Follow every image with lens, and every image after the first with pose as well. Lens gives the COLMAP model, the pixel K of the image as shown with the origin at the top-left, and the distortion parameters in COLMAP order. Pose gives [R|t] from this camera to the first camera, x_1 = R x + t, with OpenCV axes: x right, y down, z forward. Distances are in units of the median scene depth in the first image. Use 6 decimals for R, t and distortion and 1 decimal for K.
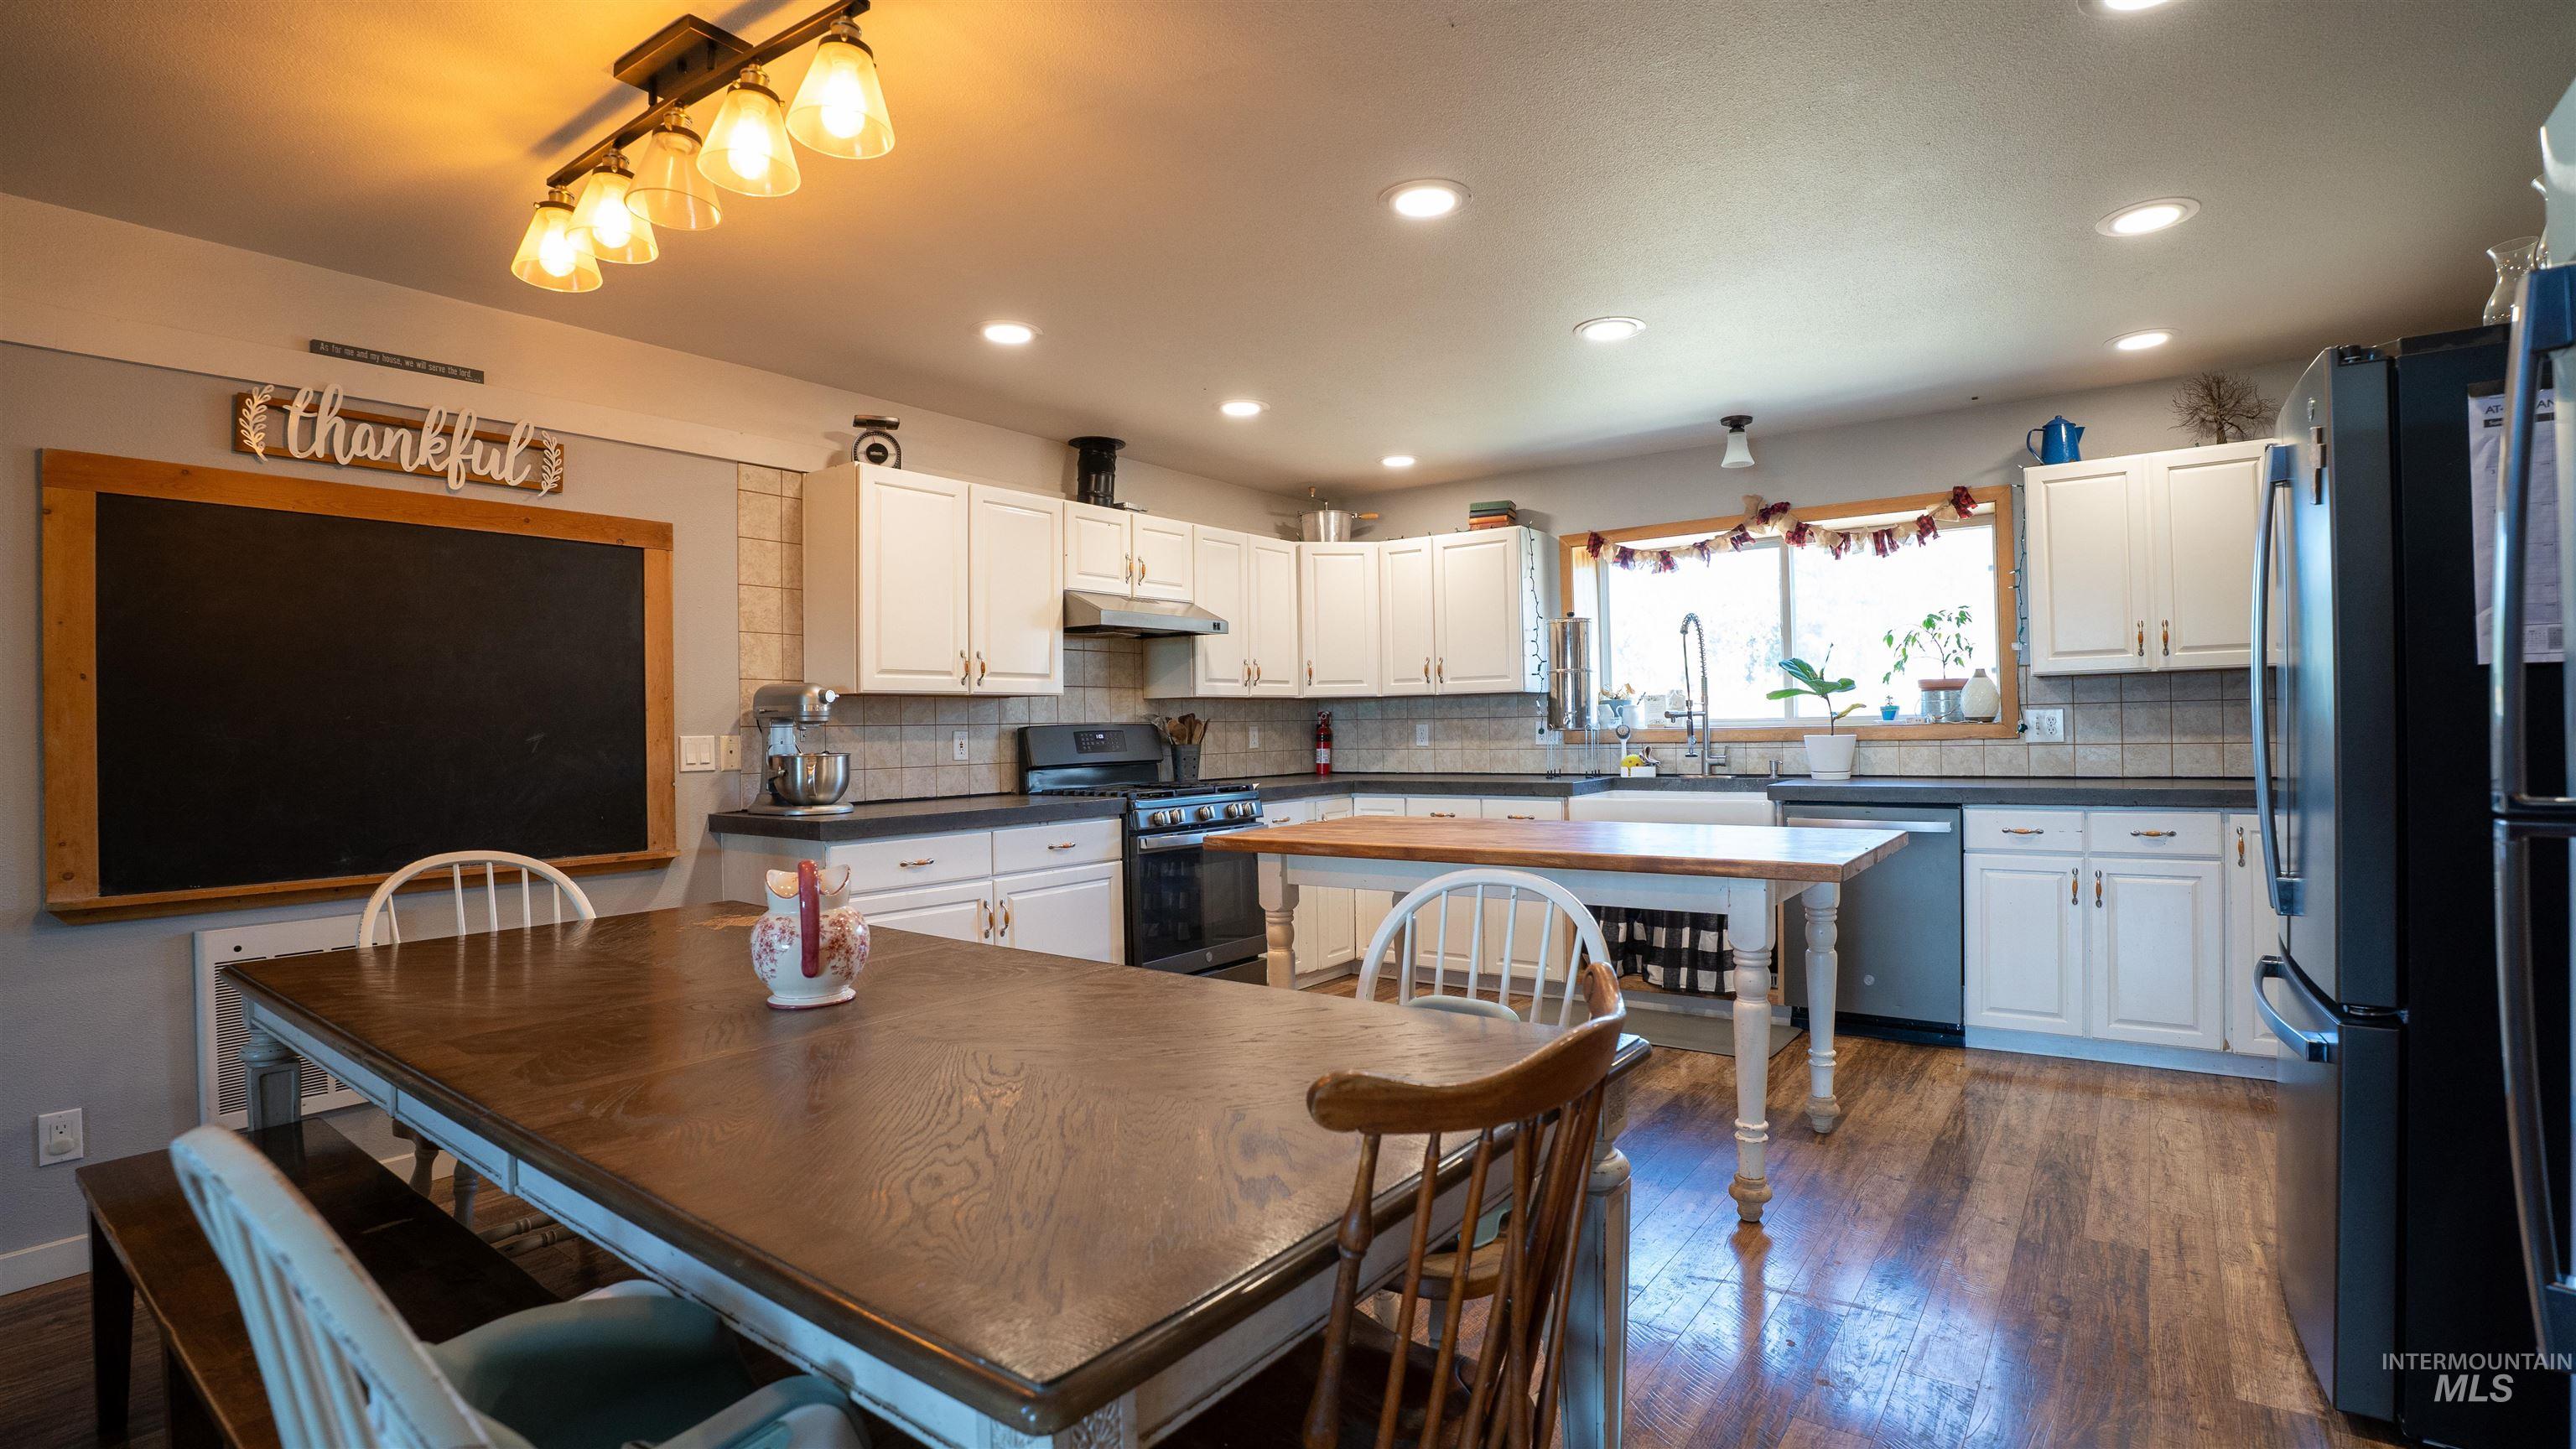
lens RADIAL K [[1204.0, 0, 1298.7], [0, 1204.0, 730.8], [0, 0, 1]] dist [-0.050778, 0.005454]
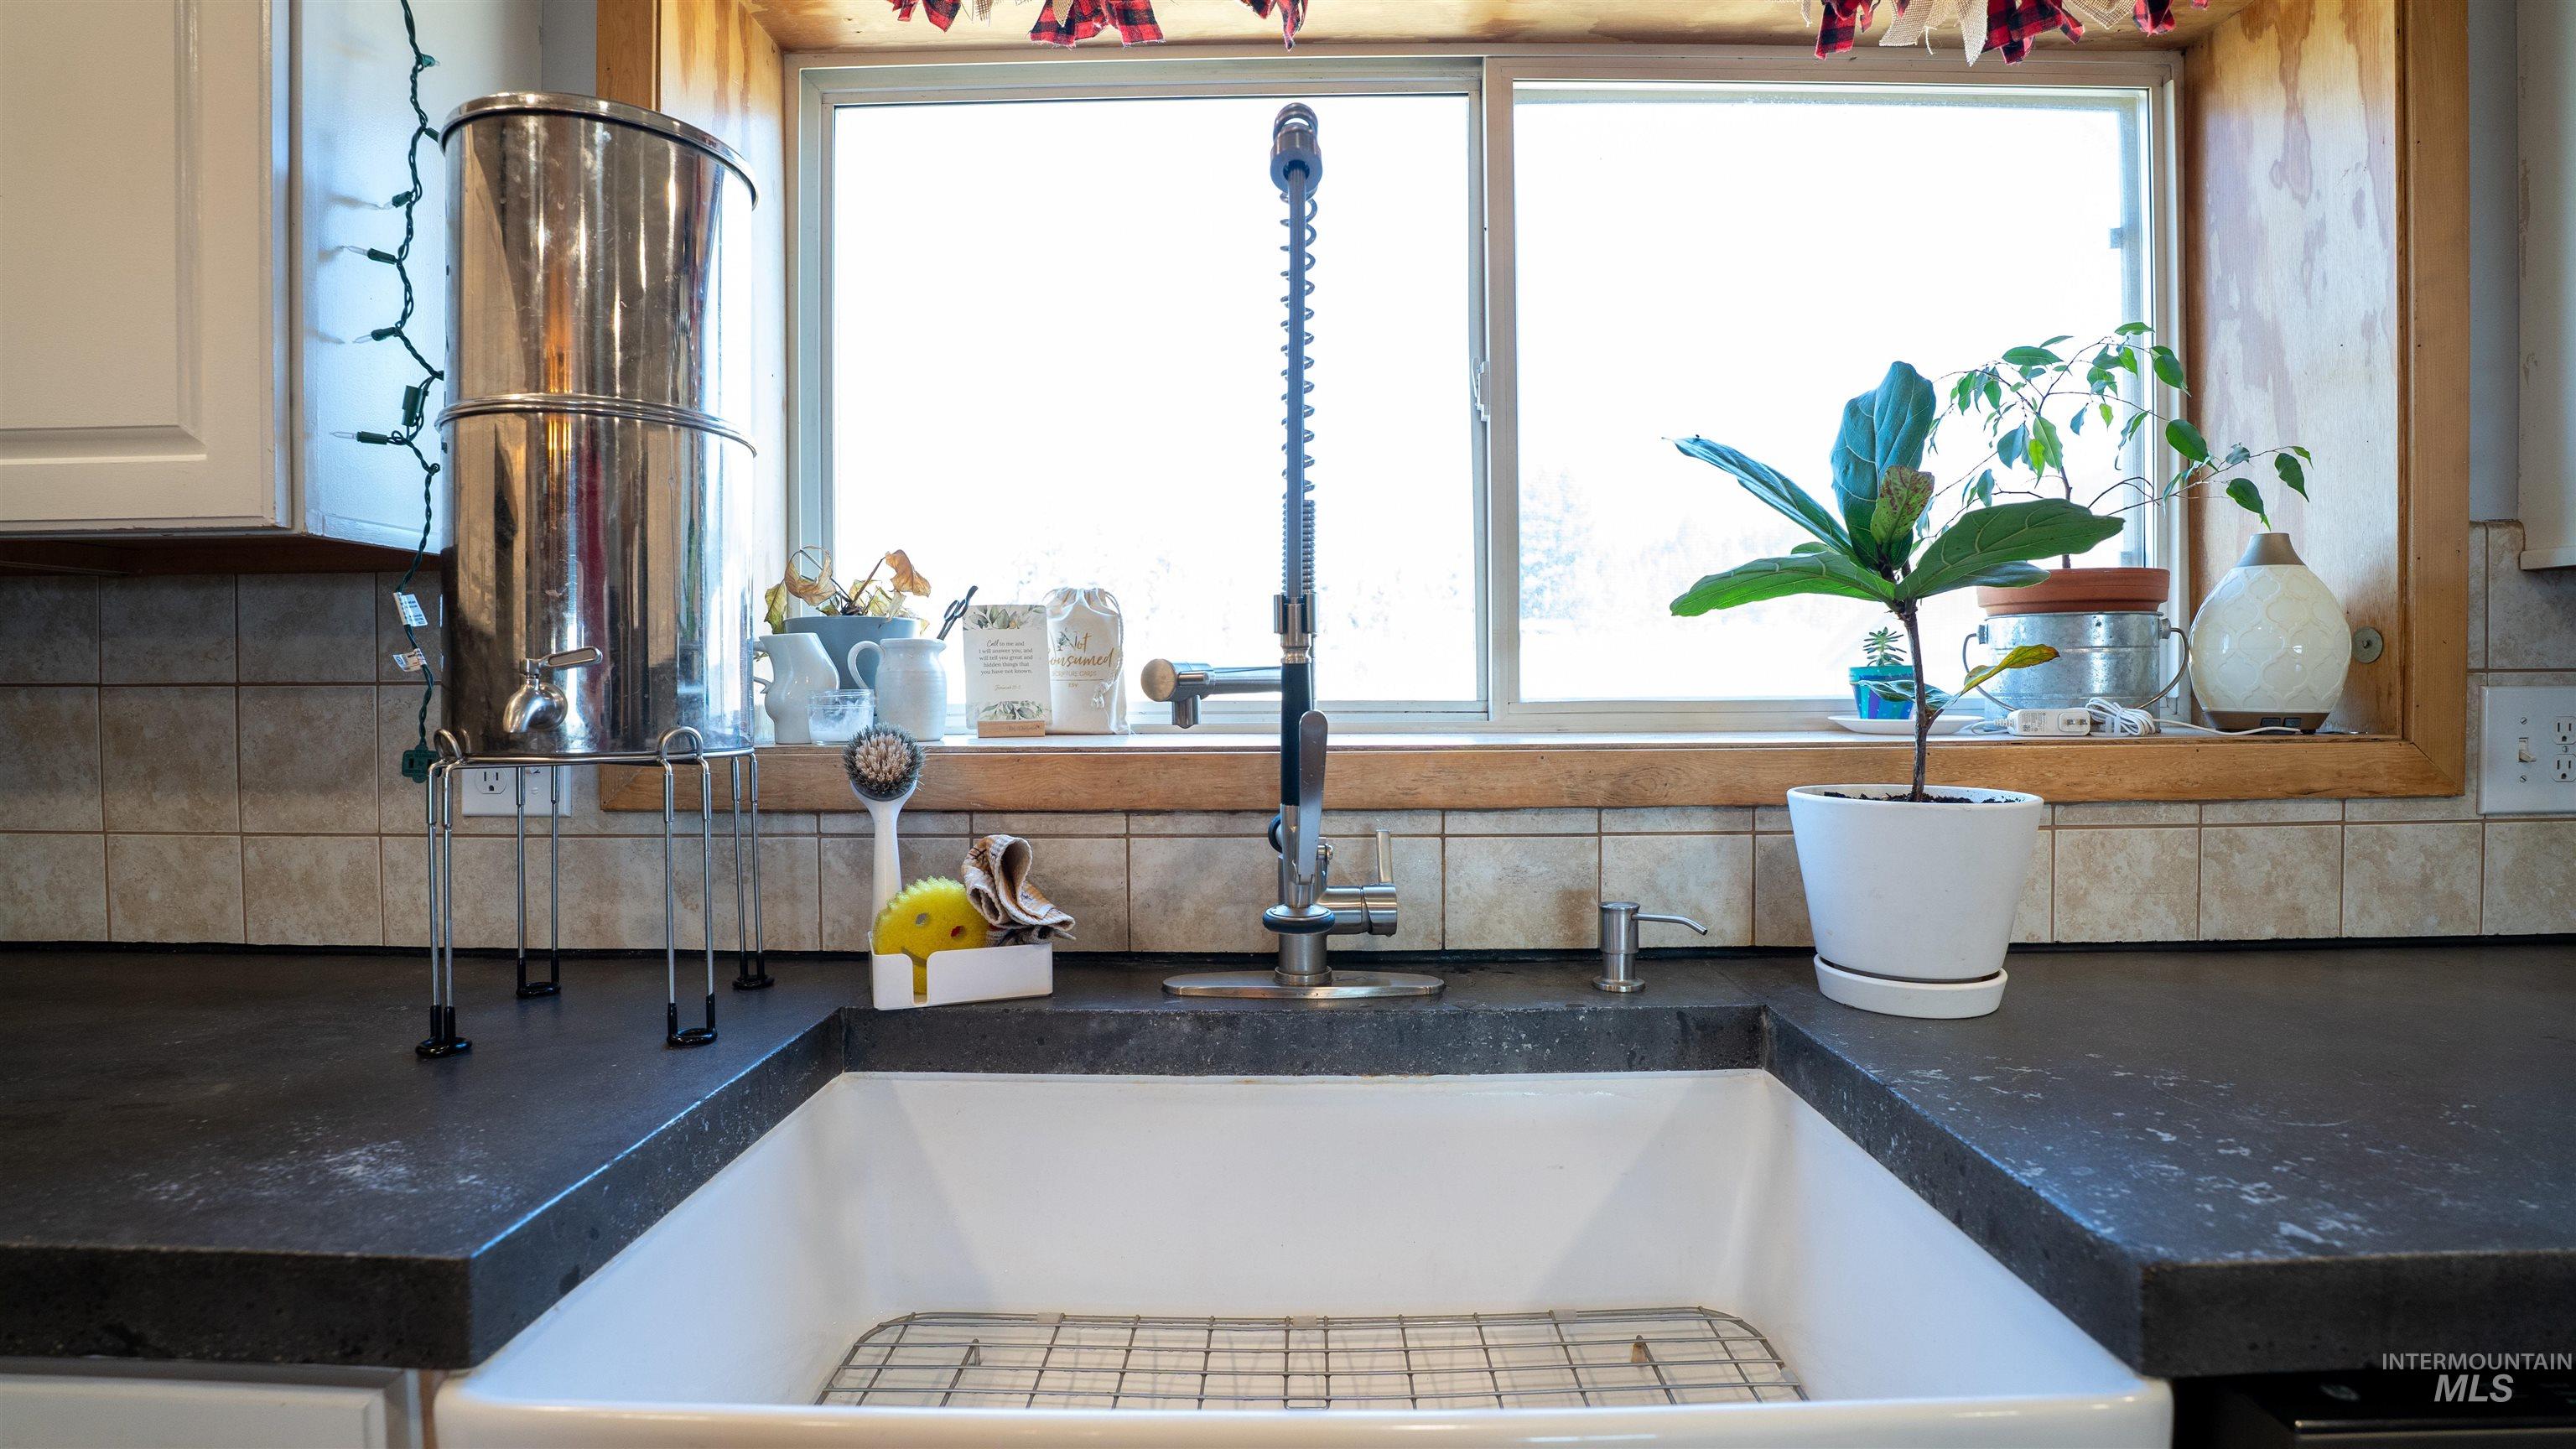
lens RADIAL K [[1204.0, 0, 1290.1], [0, 1204.0, 726.0], [0, 0, 1]] dist [-0.050778, 0.005454]
pose [[0.818859, 0.000254, 0.573995, 0.224475], [-0.010098, 0.999852, 0.013964, -0.009567], [-0.573906, -0.017231, 0.818740, 0.846424]]
